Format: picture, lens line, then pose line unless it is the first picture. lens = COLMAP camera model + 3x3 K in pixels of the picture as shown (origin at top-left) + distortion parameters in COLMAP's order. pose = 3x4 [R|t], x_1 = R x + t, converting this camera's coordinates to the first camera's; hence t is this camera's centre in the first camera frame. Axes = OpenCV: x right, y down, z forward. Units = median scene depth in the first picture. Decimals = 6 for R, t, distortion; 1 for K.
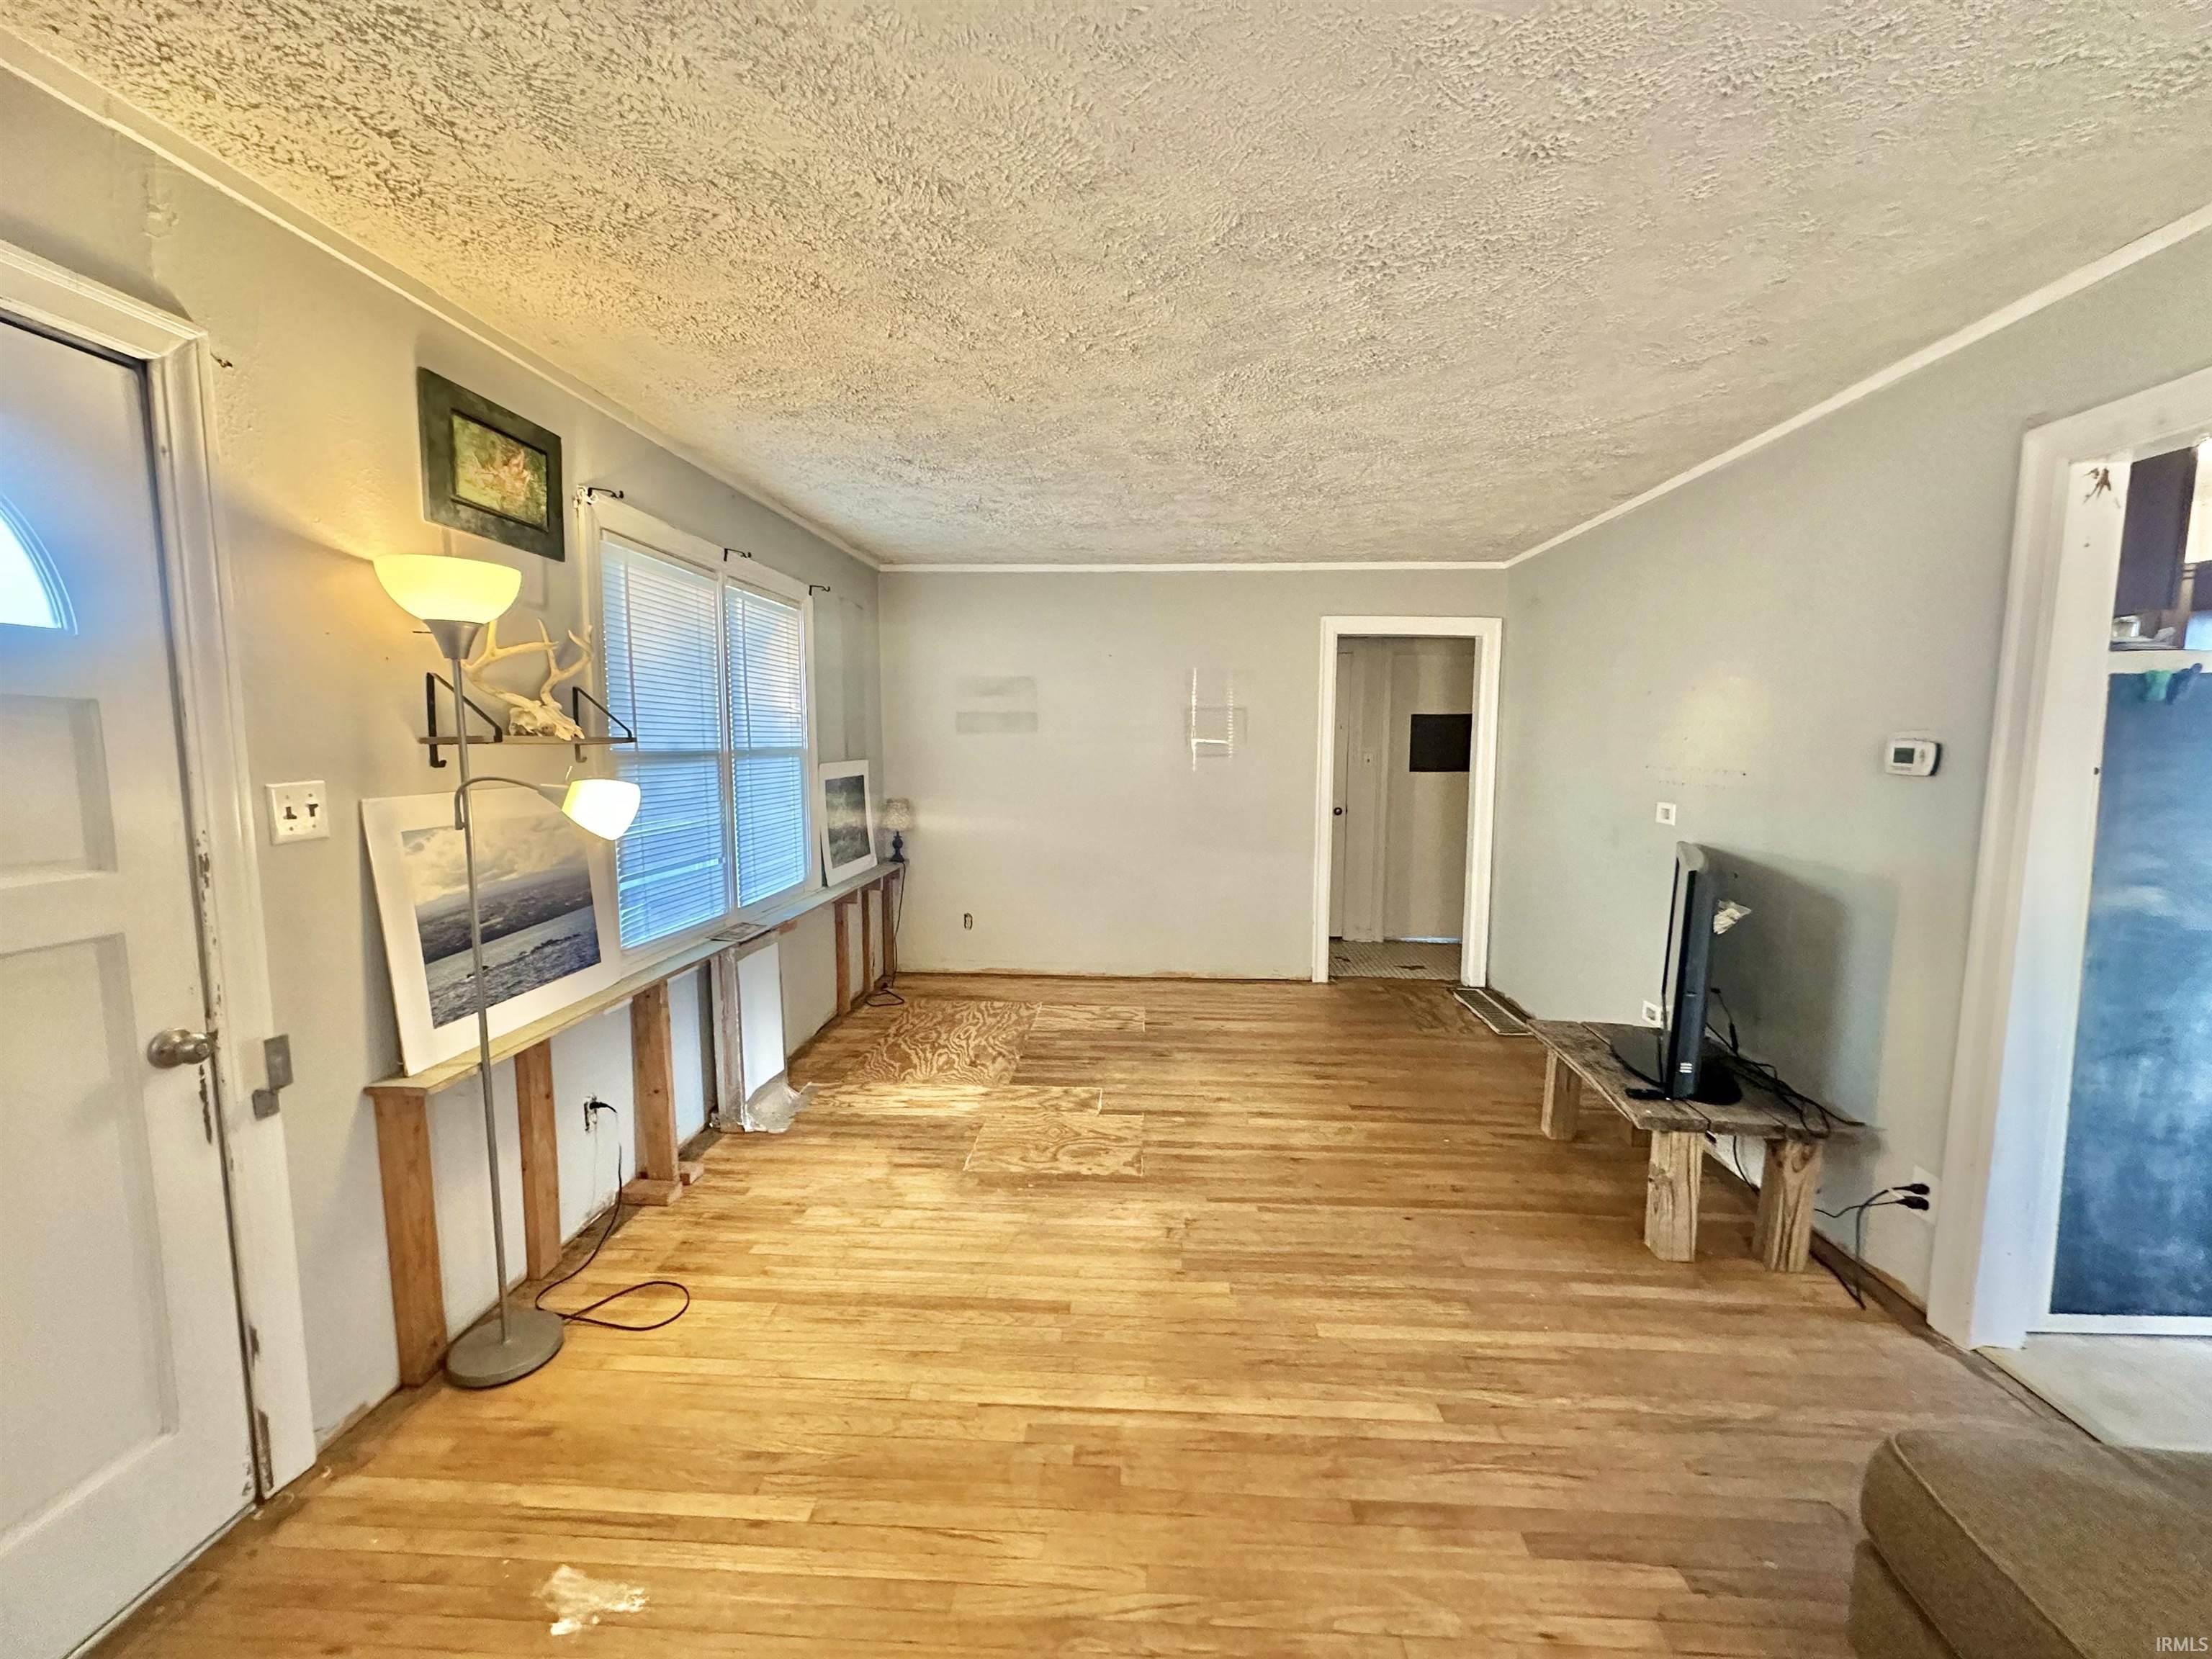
lens RADIAL K [[879.6, 0, 1107.8], [0, 879.6, 832.9], [0, 0, 1]] dist [-0.001958, -0.000106]
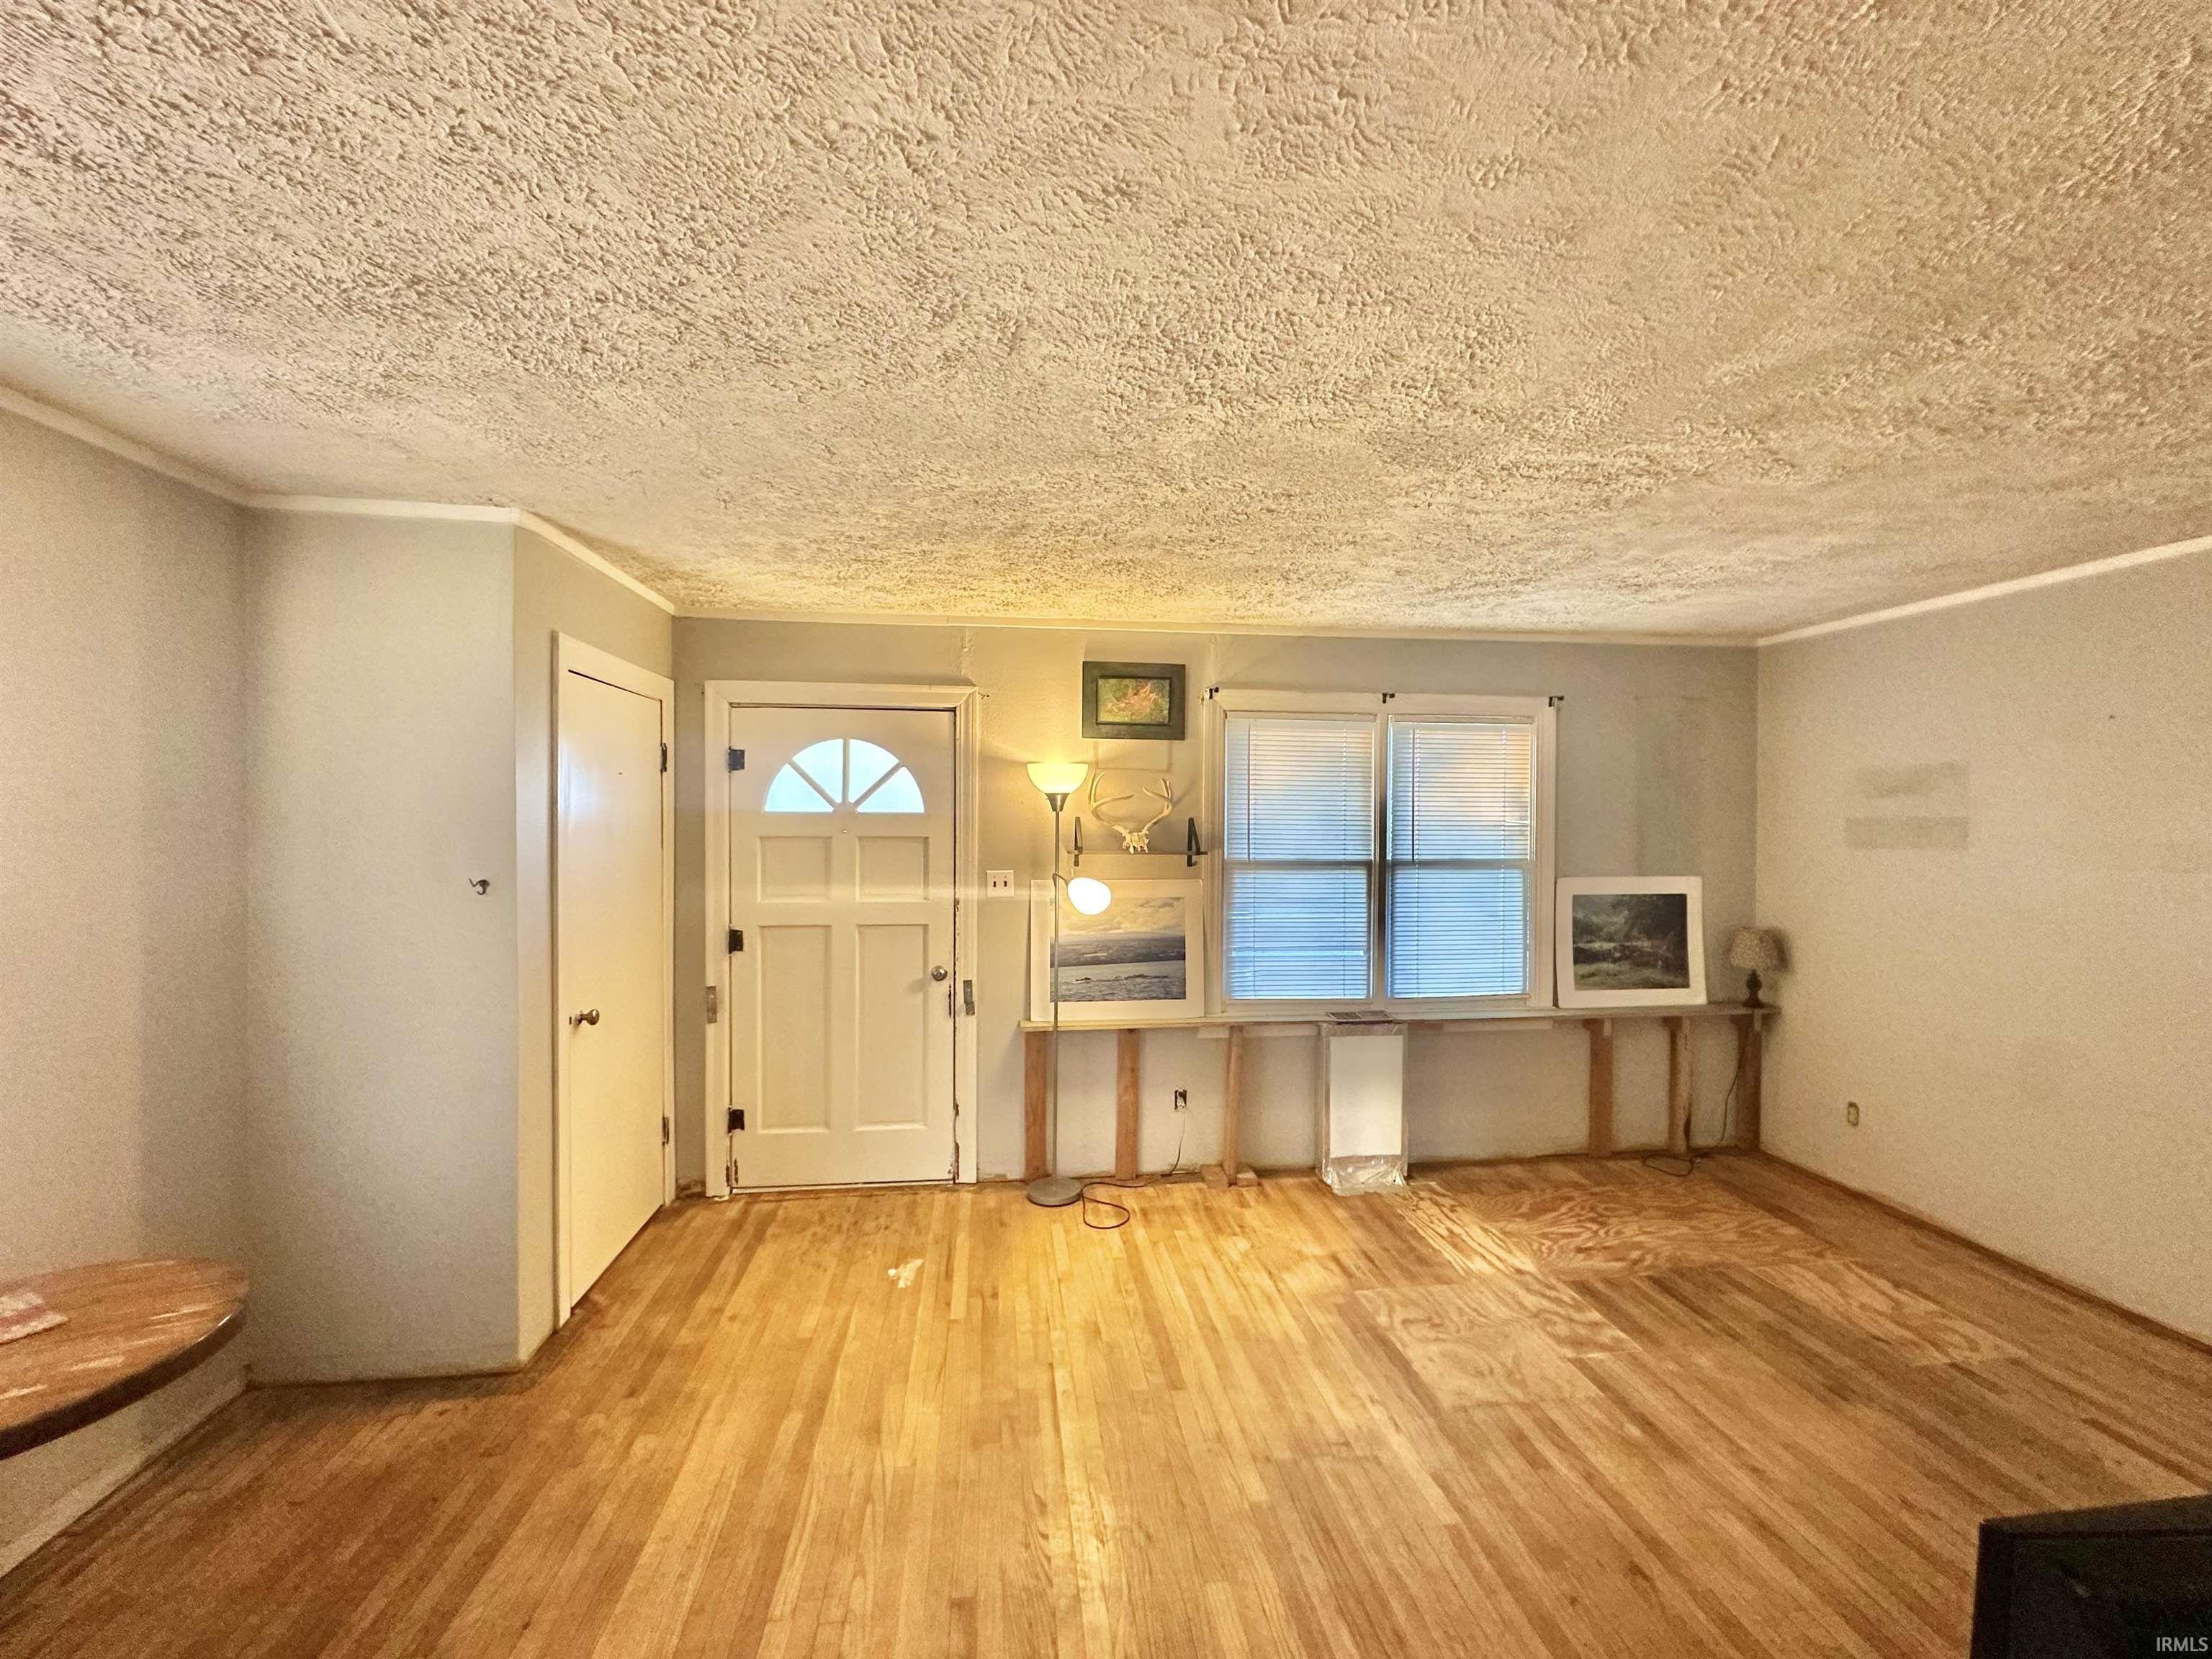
lens RADIAL K [[879.6, 0, 1107.8], [0, 879.6, 832.9], [0, 0, 1]] dist [-0.001958, -0.000106]
pose [[0.183895, 0.012482, -0.982867, 0.747754], [-0.109052, 0.994006, -0.007781, -0.093694], [0.976878, 0.108615, 0.184154, 0.480636]]
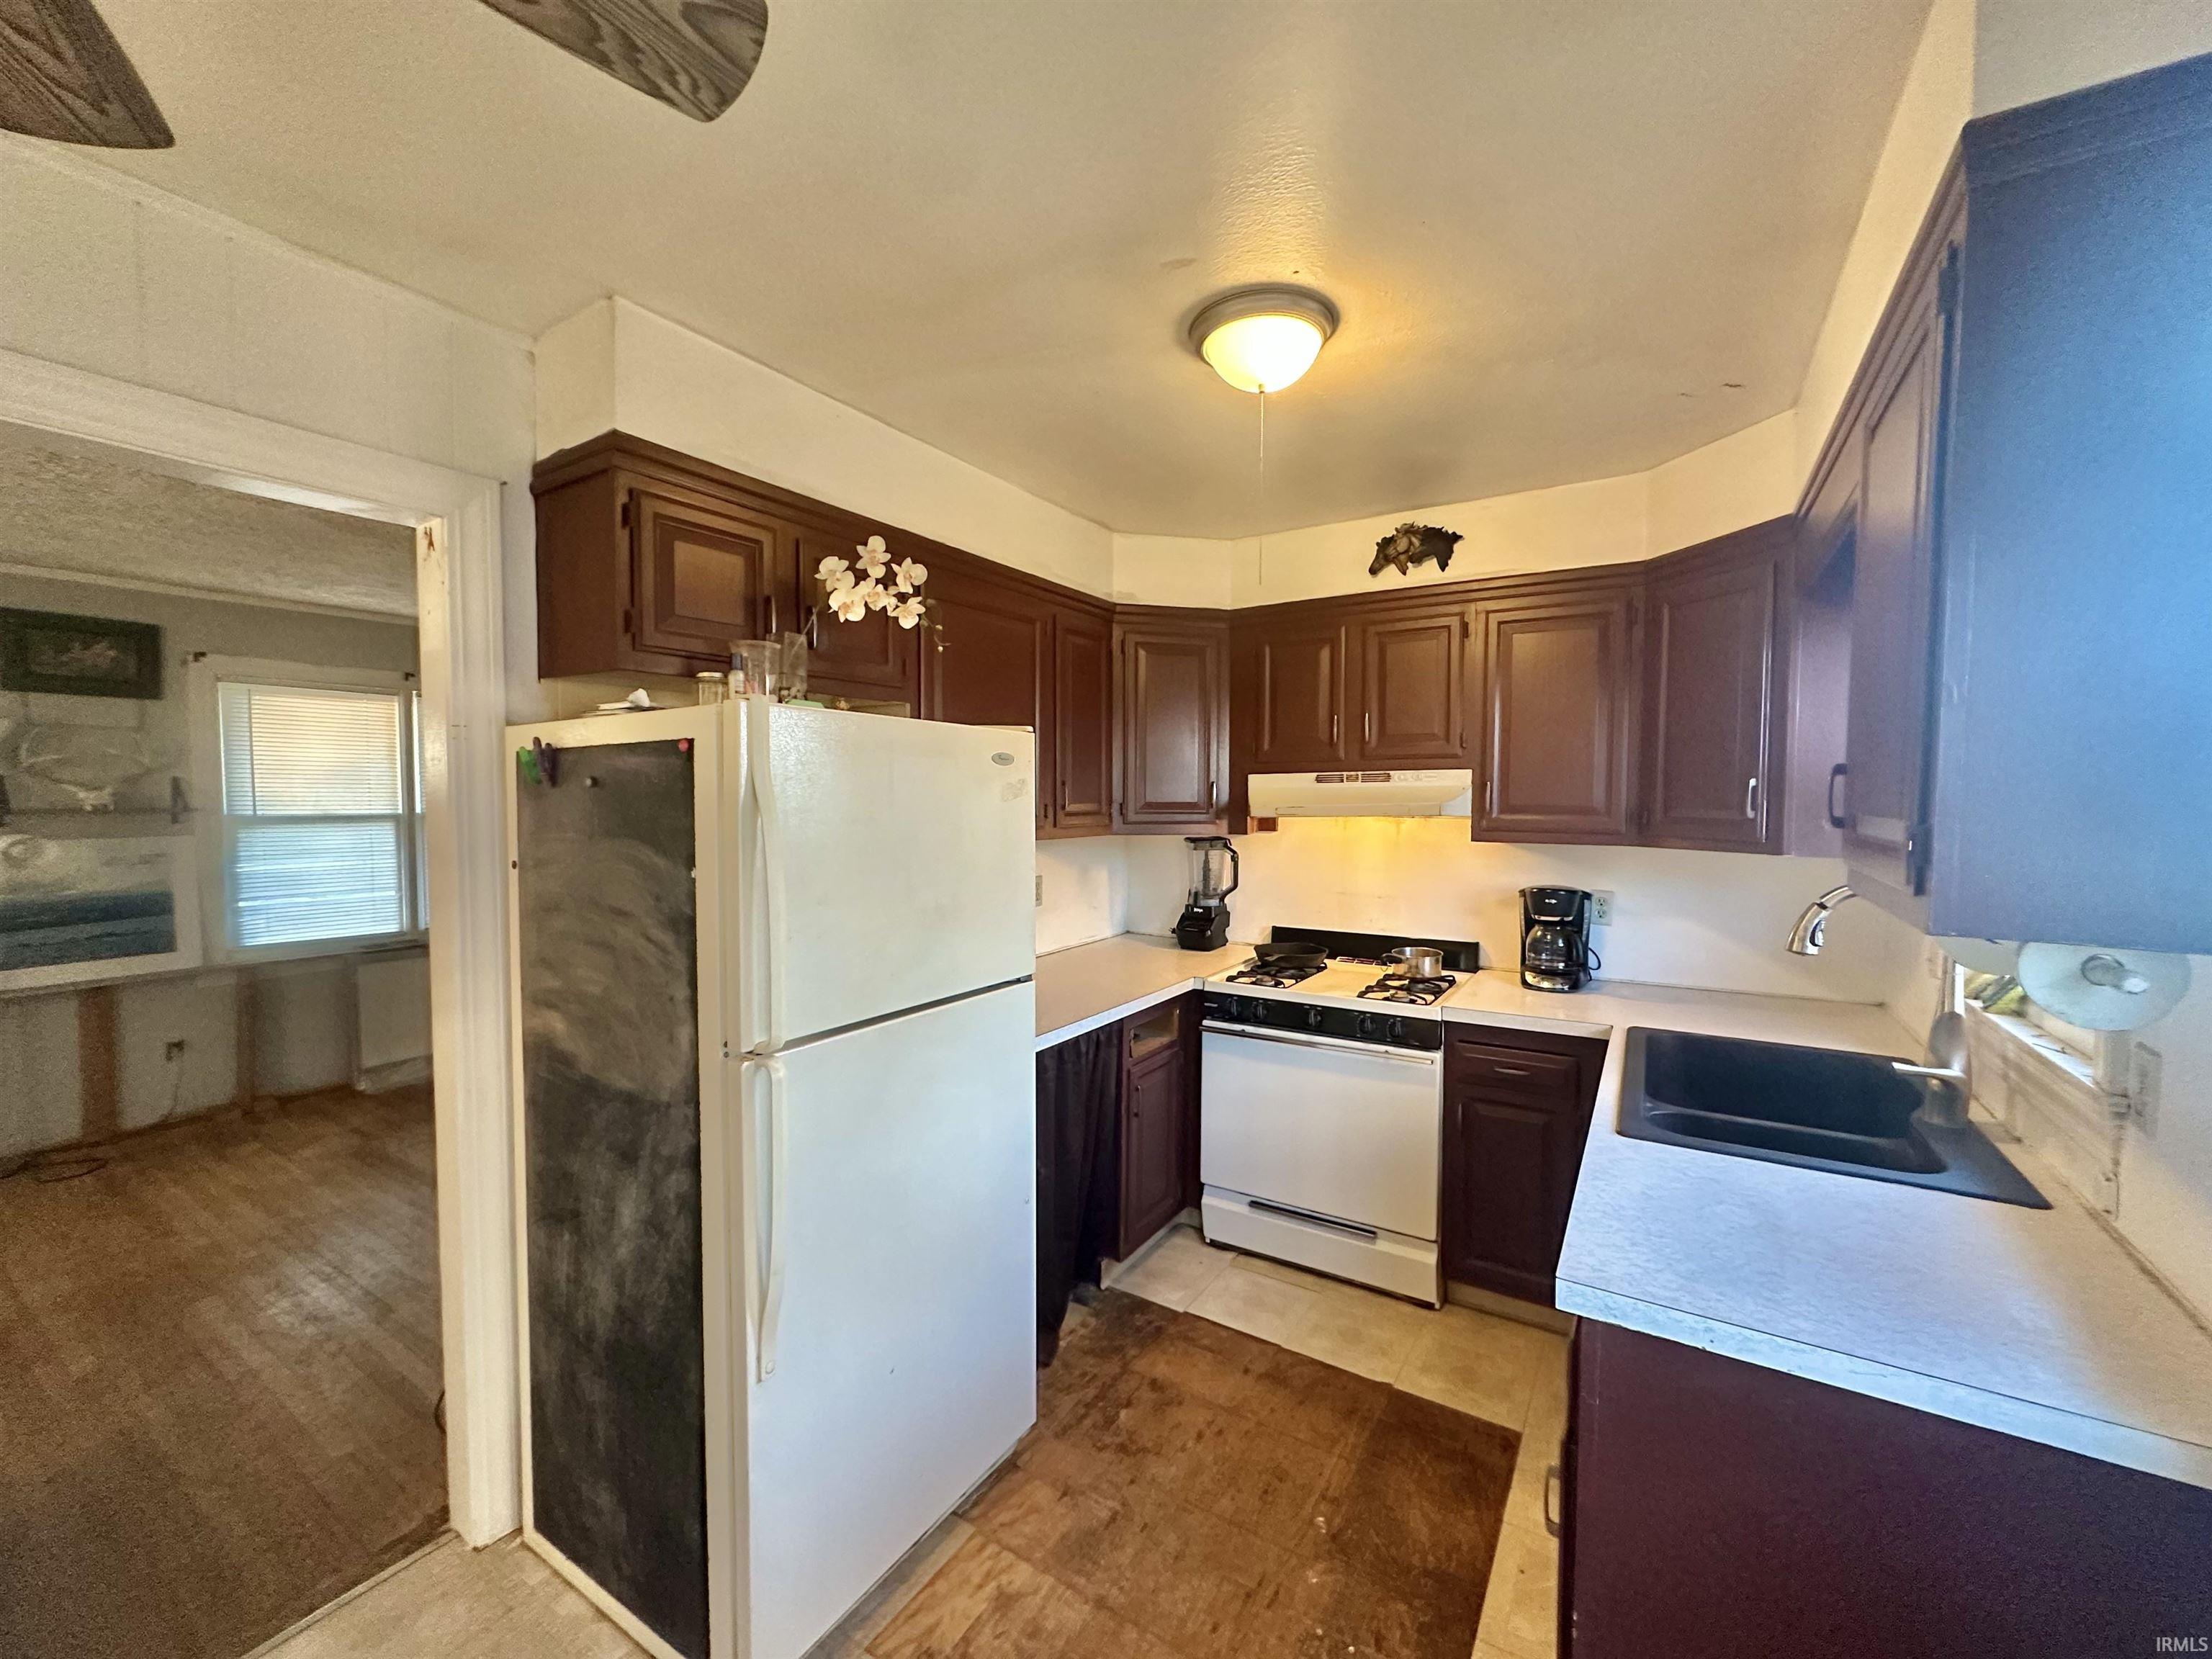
lens RADIAL K [[879.6, 0, 1107.8], [0, 879.6, 832.9], [0, 0, 1]] dist [-0.001958, -0.000106]
pose [[0.877838, 0.018731, -0.478591, 1.377214], [-0.050025, 0.997355, -0.052723, -0.054049], [0.476338, 0.070223, 0.876454, 0.350232]]
